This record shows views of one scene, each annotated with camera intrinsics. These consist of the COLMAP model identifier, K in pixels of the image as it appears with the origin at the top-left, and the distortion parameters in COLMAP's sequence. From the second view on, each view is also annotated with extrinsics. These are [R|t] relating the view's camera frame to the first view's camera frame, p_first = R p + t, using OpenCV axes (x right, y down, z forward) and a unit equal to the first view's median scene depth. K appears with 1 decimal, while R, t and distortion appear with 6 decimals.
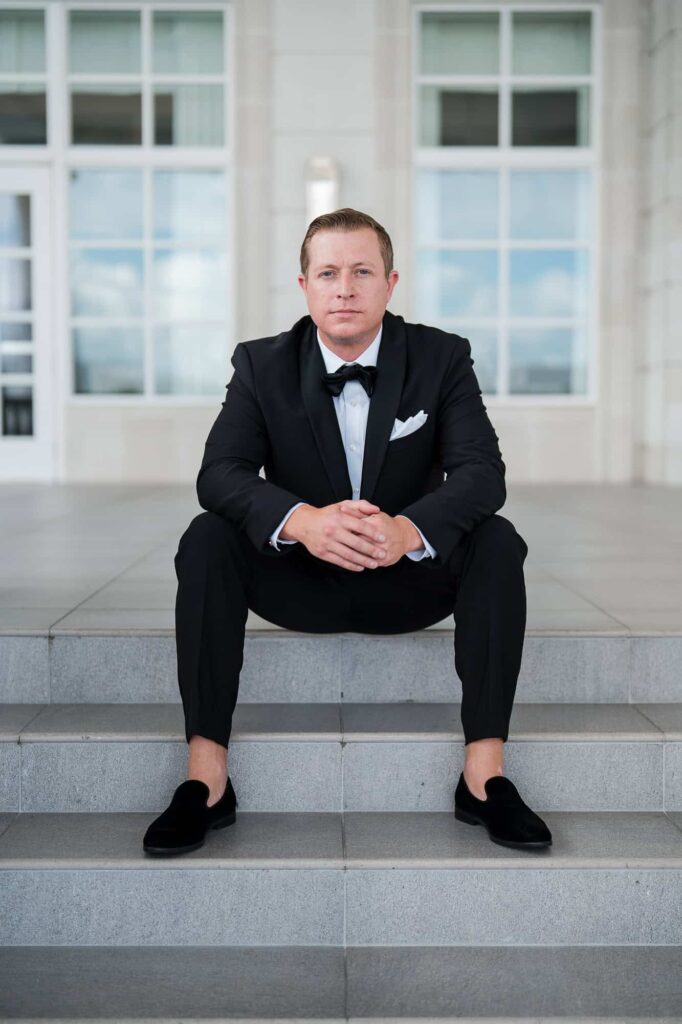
lens RADIAL K [[1372.4, 0, 367.9], [0, 1372.4, 555.2], [0, 0, 1]] dist [0.003230, 0.047860]
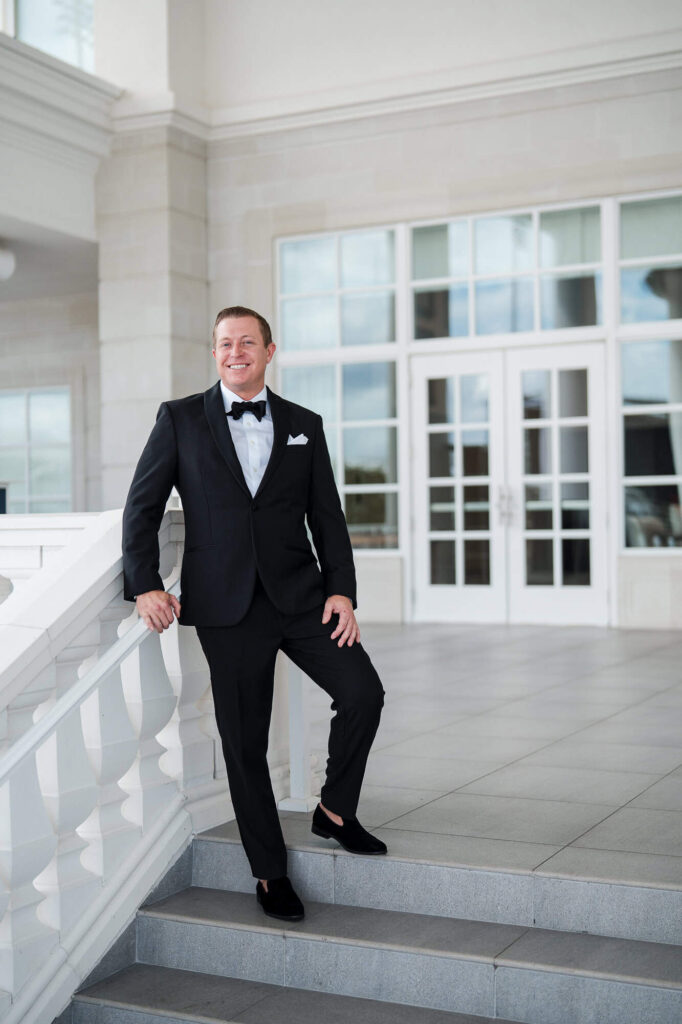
lens RADIAL K [[1372.4, 0, 367.9], [0, 1372.4, 555.2], [0, 0, 1]] dist [0.003230, 0.047860]
pose [[0.893874, -0.006258, -0.448276, 0.424387], [-0.026637, 0.997395, -0.067040, -0.151536], [0.447527, 0.071866, 0.891378, -0.247373]]
